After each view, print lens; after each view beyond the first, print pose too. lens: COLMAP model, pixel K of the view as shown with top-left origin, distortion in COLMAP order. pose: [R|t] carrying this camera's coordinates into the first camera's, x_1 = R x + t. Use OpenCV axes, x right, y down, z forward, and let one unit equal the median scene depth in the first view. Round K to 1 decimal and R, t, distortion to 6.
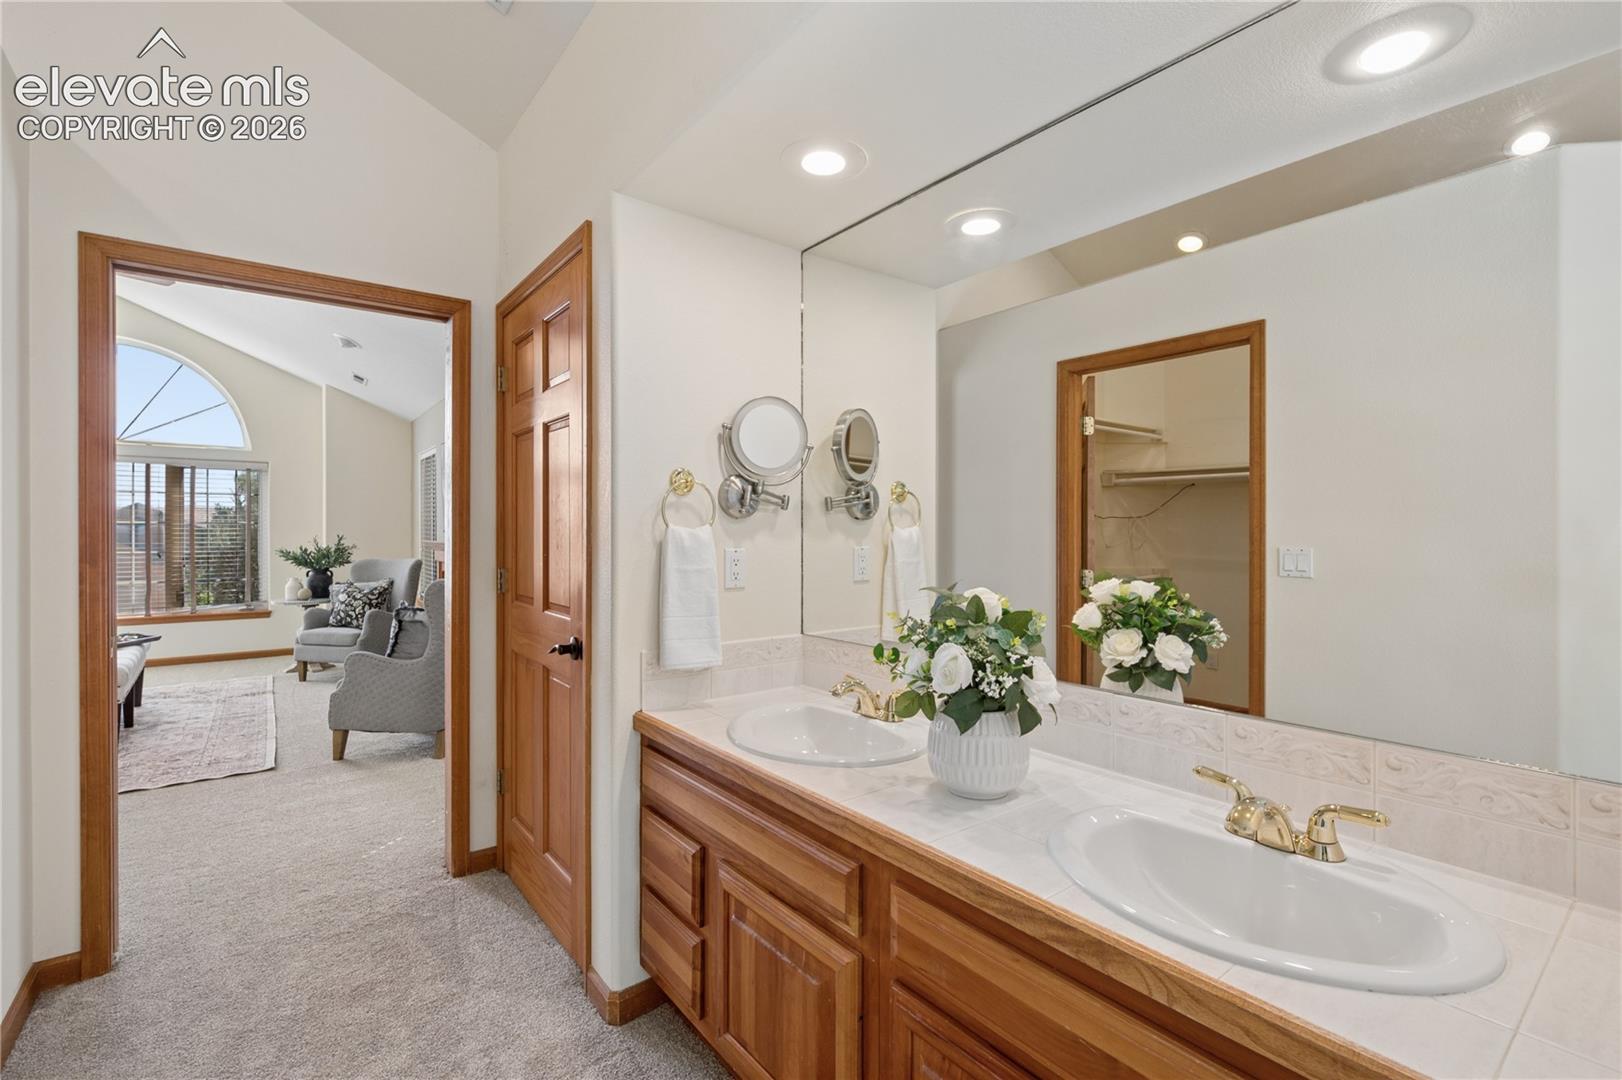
lens RADIAL K [[734.3, 0, 821.4], [0, 734.3, 532.7], [0, 0, 1]] dist [-0.004510, -0.000527]
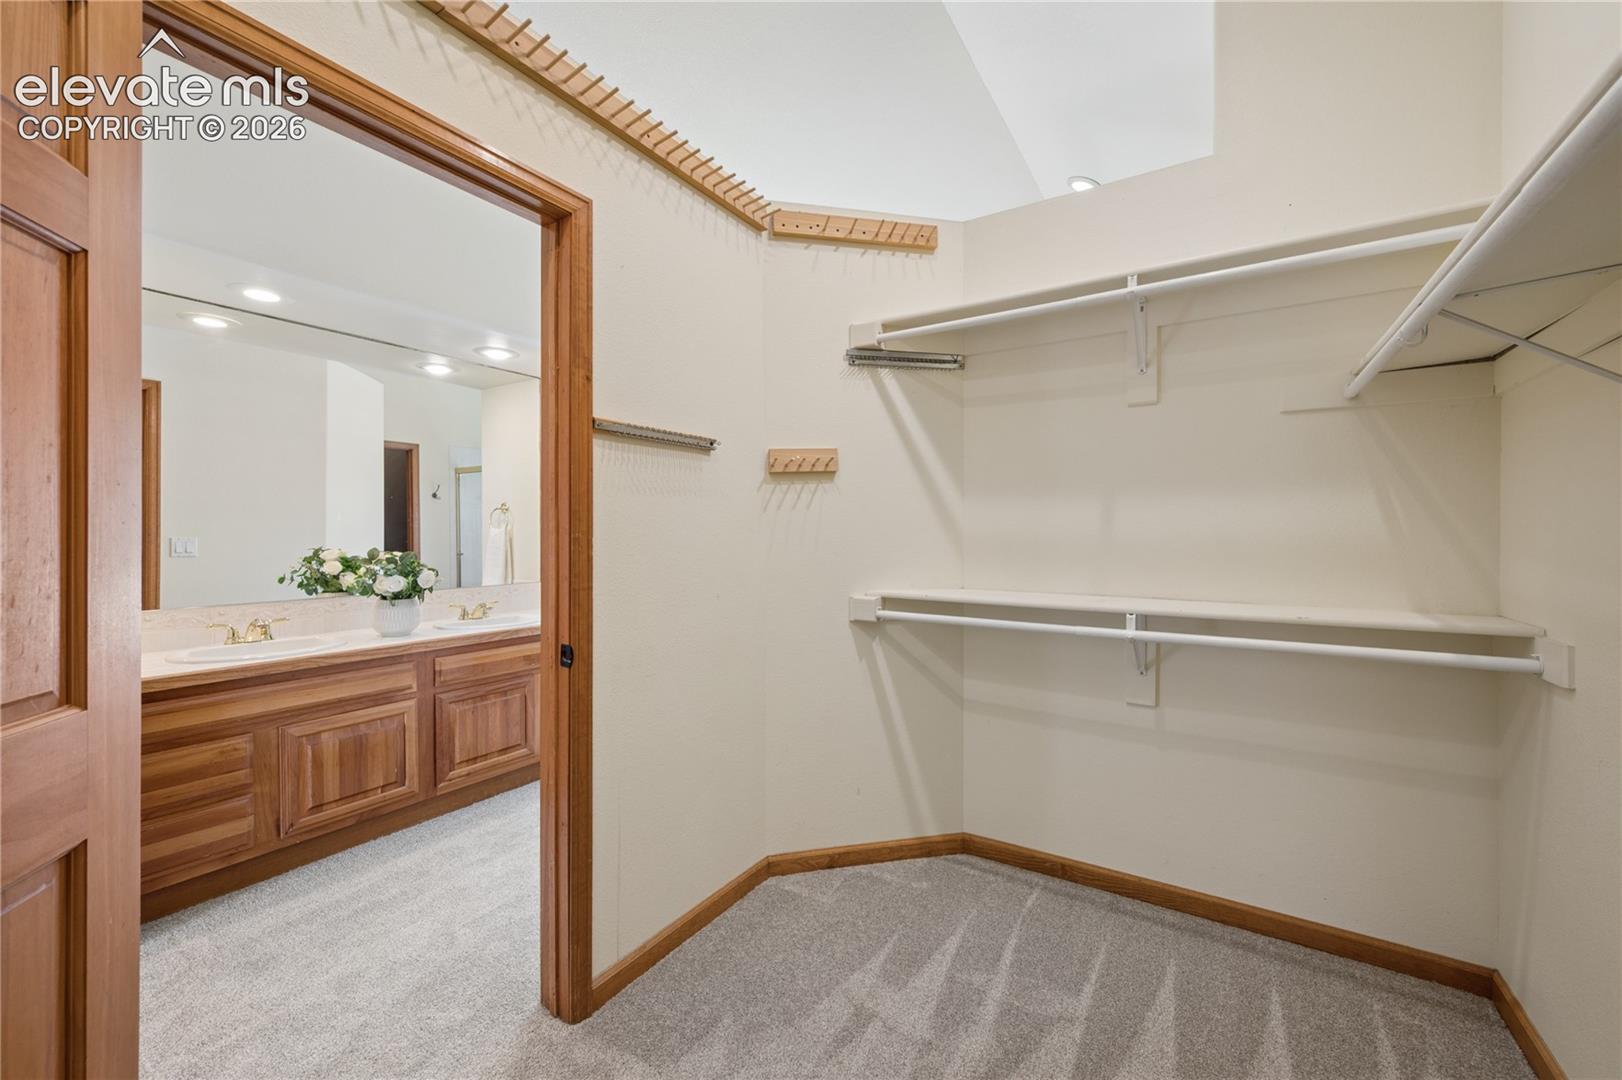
lens RADIAL K [[642.0, 0, 811.2], [0, 642.0, 530.7], [0, 0, 1]] dist [-0.000878, 0.000070]
pose [[-0.332482, -0.003353, 0.943104, -2.342655], [0.003771, 0.999981, 0.004885, 0.008847], [-0.943102, 0.005181, -0.332463, 0.450883]]
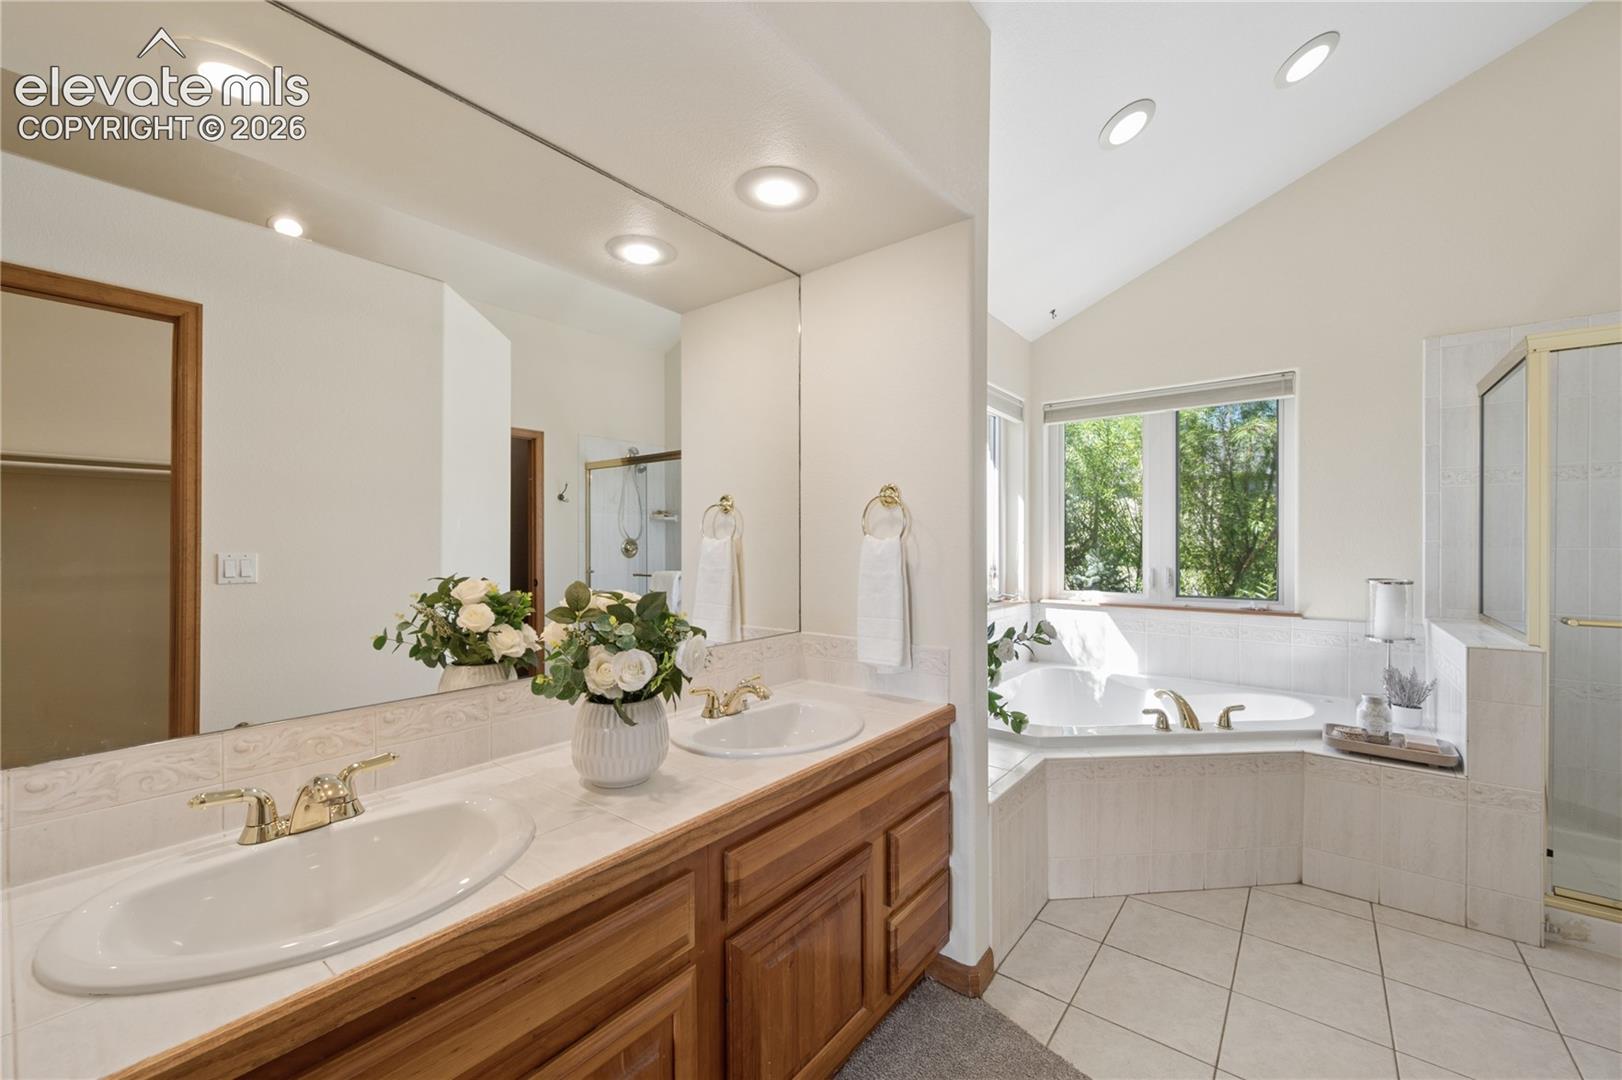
lens RADIAL K [[642.0, 0, 806.0], [0, 642.0, 544.7], [0, 0, 1]] dist [-0.000878, 0.000070]
pose [[-0.231666, -0.006832, 0.972771, -0.790218], [0.003306, 0.999964, 0.007810, 0.010534], [-0.972790, 0.005026, -0.231635, 1.017922]]
